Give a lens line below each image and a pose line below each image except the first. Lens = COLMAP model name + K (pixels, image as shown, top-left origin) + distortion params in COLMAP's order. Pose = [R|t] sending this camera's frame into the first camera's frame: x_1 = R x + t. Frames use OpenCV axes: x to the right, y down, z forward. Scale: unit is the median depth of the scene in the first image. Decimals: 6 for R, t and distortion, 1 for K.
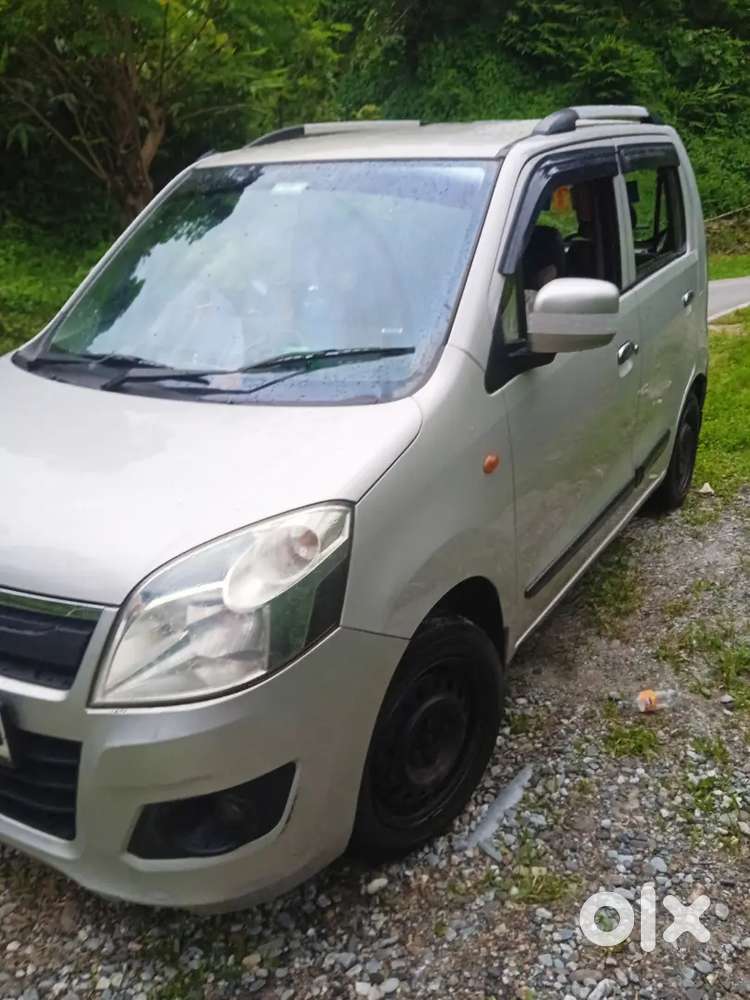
lens RADIAL K [[852.0, 0, 370.5], [0, 852.0, 501.6], [0, 0, 1]] dist [0.063927, -0.153527]
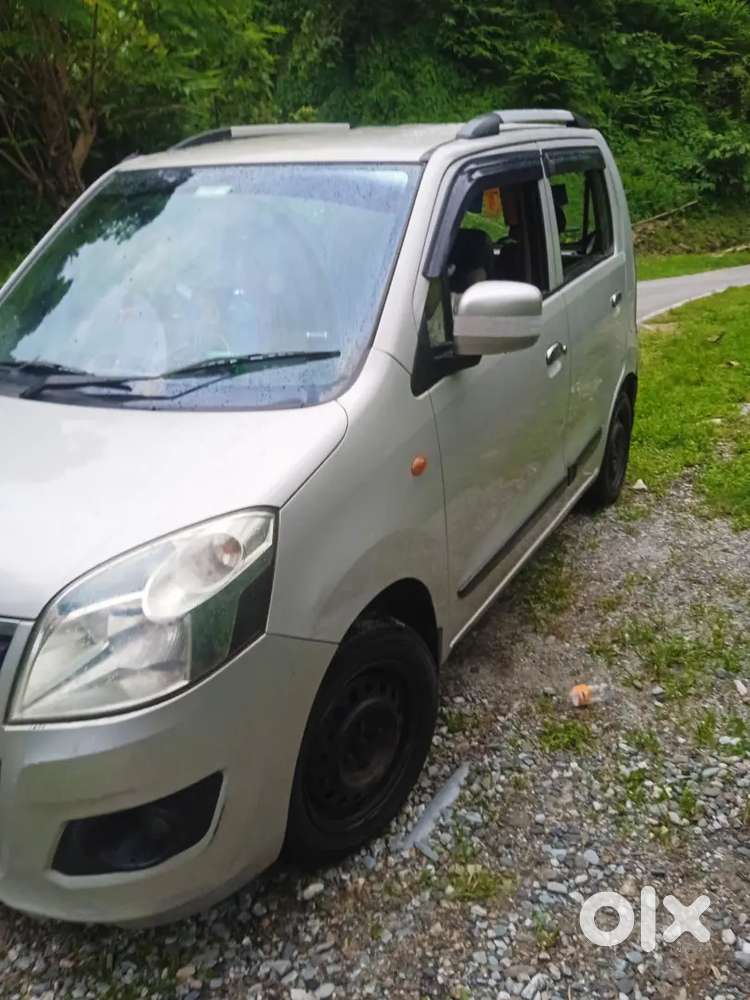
lens RADIAL K [[852.0, 0, 370.5], [0, 852.0, 501.6], [0, 0, 1]] dist [0.063927, -0.153527]
pose [[0.997946, -0.021430, 0.060378, 0.020767], [0.021530, 0.999768, -0.001015, -0.002243], [-0.060342, 0.002313, 0.998175, -0.000339]]
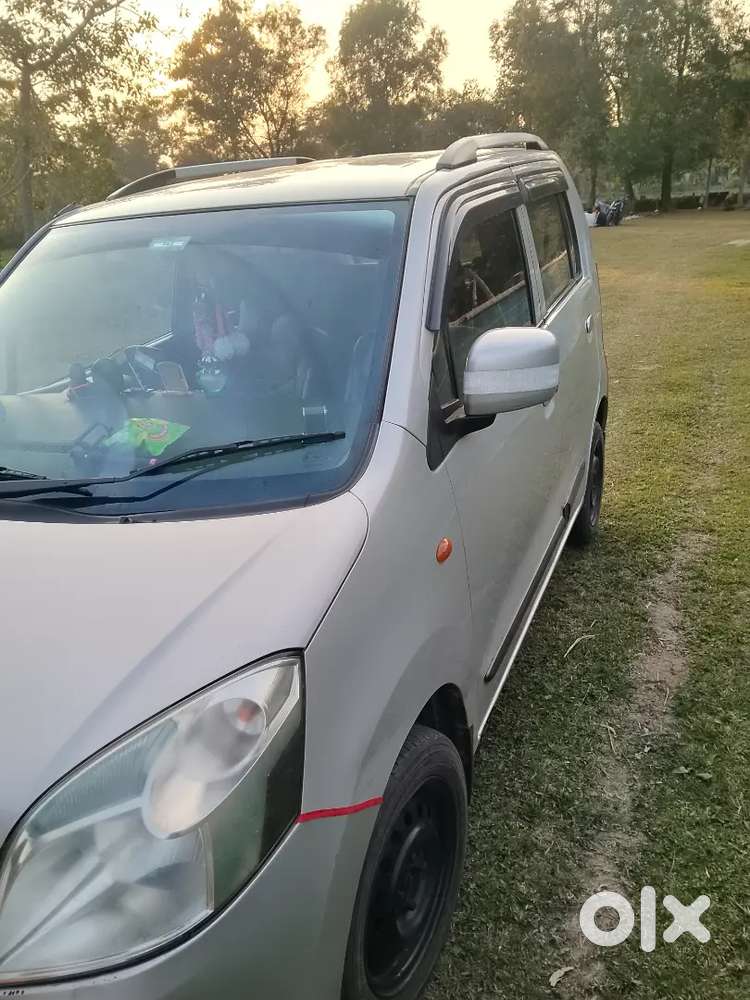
lens RADIAL K [[824.3, 0, 376.9], [0, 824.3, 518.2], [0, 0, 1]] dist [0.019101, -0.002769]
pose [[0.986442, -0.099470, 0.130528, -0.026759], [0.099759, 0.995002, 0.004341, -0.081807], [-0.130308, 0.008739, 0.991435, 0.169864]]
